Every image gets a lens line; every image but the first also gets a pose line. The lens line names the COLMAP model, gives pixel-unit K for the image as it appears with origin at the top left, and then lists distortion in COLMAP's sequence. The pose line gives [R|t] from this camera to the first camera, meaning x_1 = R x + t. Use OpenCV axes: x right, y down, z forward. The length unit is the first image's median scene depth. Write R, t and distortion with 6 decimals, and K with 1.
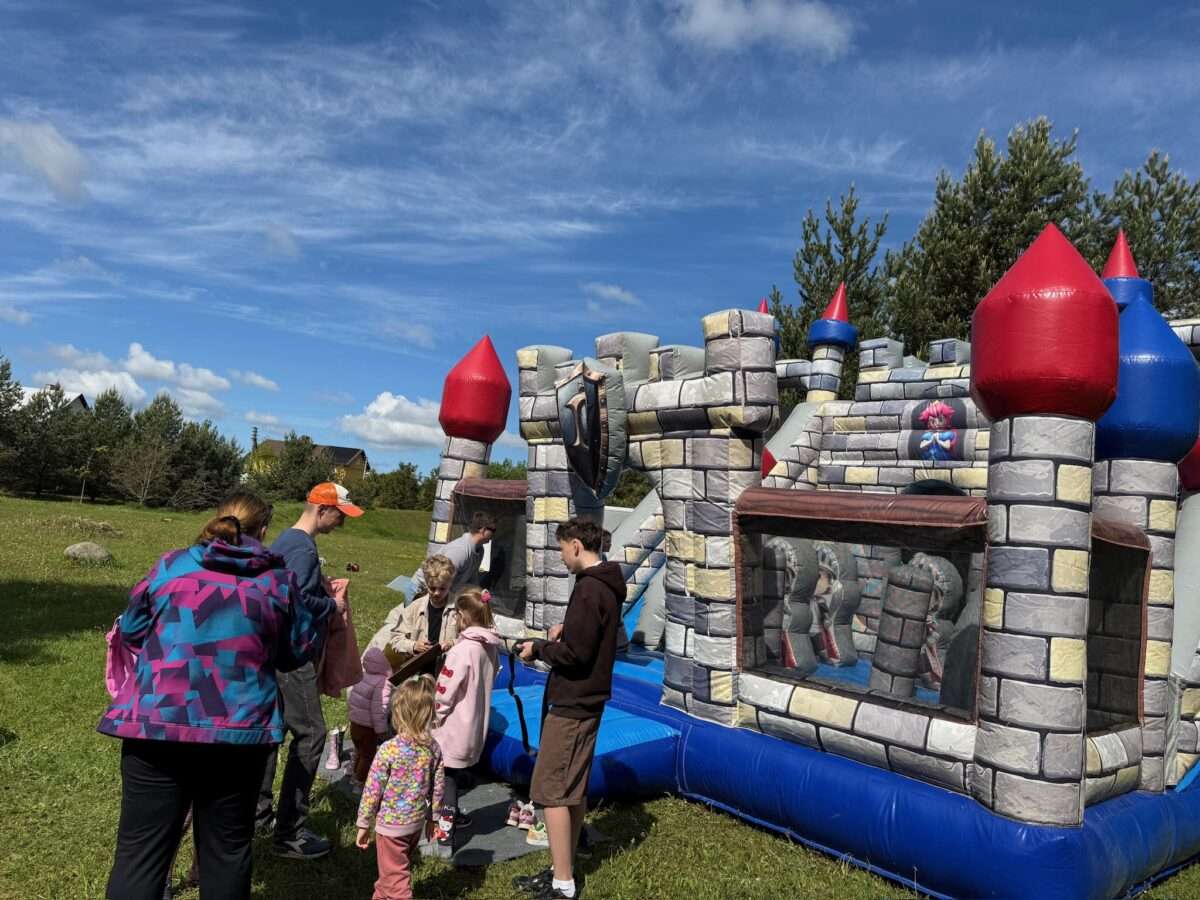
lens RADIAL K [[841.1, 0, 602.3], [0, 841.1, 446.8], [0, 0, 1]] dist [0.024148, -0.015344]
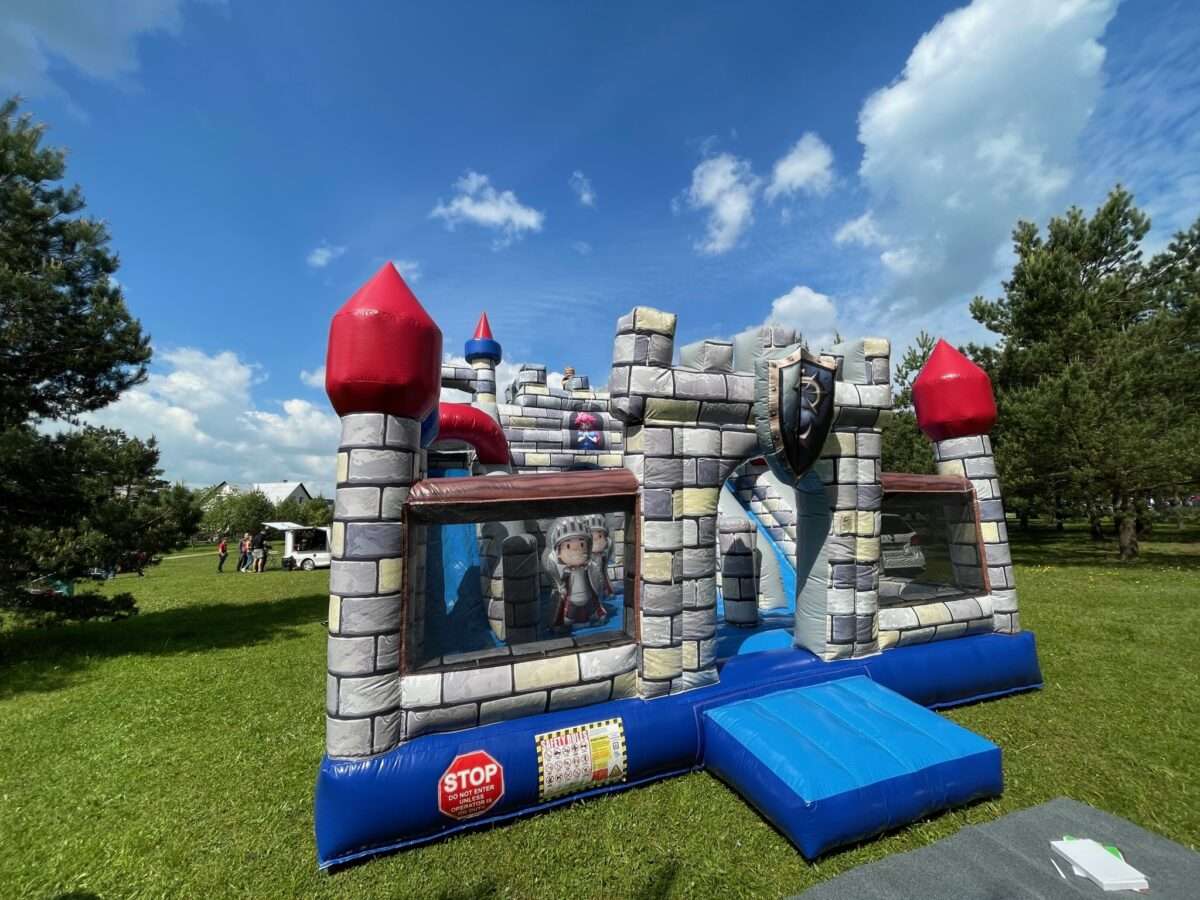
lens RADIAL K [[462.6, 0, 607.8], [0, 462.6, 457.8], [0, 0, 1]] dist [0.000305, 0.000074]
pose [[0.396943, -0.004758, 0.917831, -0.381004], [-0.029163, 0.999416, 0.017793, 0.014529], [-0.917380, -0.033830, 0.396572, 0.624209]]
